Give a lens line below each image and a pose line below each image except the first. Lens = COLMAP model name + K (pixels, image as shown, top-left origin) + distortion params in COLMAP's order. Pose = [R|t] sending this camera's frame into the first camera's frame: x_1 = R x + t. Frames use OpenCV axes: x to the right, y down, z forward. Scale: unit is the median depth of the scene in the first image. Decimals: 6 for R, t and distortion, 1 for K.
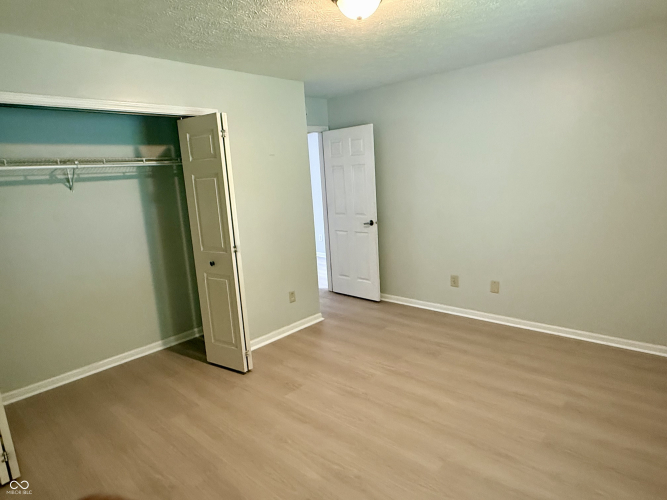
lens RADIAL K [[408.7, 0, 333.5], [0, 408.7, 250.0], [0, 0, 1]] dist [0.005804, 0.000528]
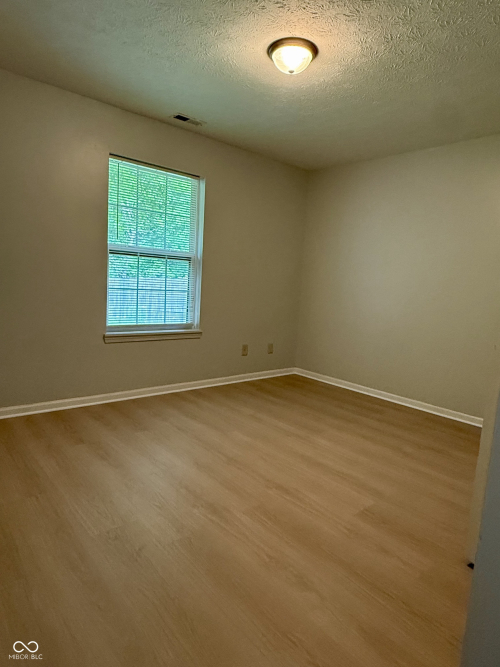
lens RADIAL K [[408.7, 0, 250.0], [0, 408.7, 333.5], [0, 0, 1]] dist [0.005804, 0.000528]
pose [[-0.995079, -0.004294, 0.098995, 0.037287], [0.024242, 0.958149, 0.285243, -0.165883], [-0.096077, 0.286239, -0.953329, 1.791829]]
